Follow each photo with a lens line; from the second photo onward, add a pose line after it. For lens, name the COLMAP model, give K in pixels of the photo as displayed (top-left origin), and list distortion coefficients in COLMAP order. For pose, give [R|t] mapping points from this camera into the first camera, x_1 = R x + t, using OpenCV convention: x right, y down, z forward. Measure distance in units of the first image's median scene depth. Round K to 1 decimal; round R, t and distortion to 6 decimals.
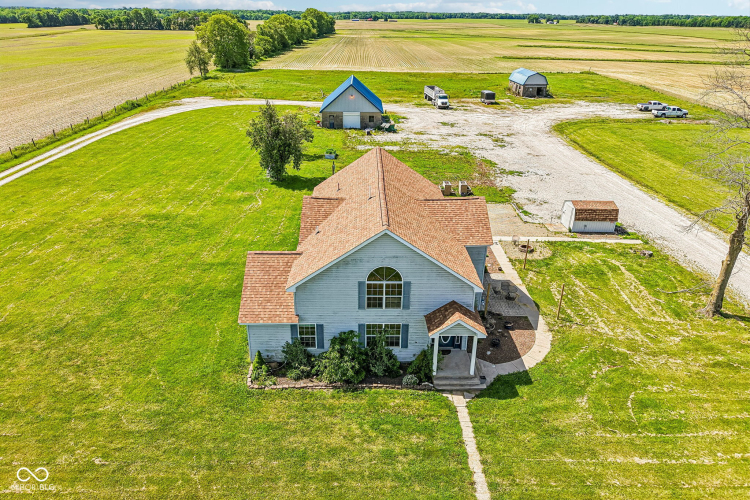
lens RADIAL K [[503.4, 0, 373.4], [0, 503.4, 247.3], [0, 0, 1]] dist [0.034643, -0.031517]
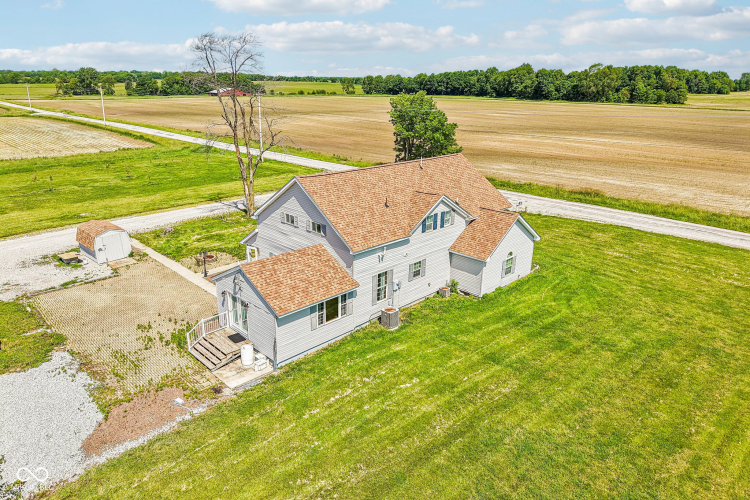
lens RADIAL K [[503.4, 0, 371.6], [0, 503.4, 244.1], [0, 0, 1]] dist [0.034643, -0.031517]
pose [[-0.695567, -0.243675, 0.675877, -0.468954], [0.282036, 0.772606, 0.568802, -0.402665], [-0.660790, 0.586261, -0.468674, 1.036113]]
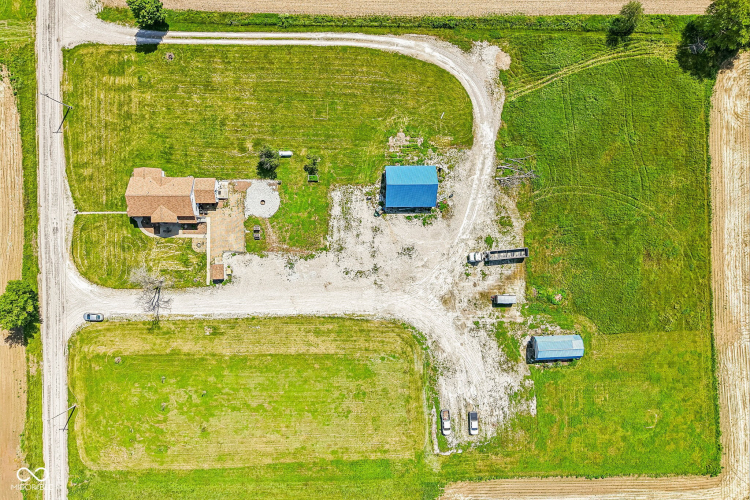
lens RADIAL K [[503.4, 0, 377.1], [0, 503.4, 249.6], [0, 0, 1]] dist [0.034643, -0.031517]
pose [[-0.011928, 0.999924, -0.003042, 0.278011], [-0.450991, -0.002665, 0.892525, -2.876316], [0.892449, 0.012018, 0.450989, 0.469054]]
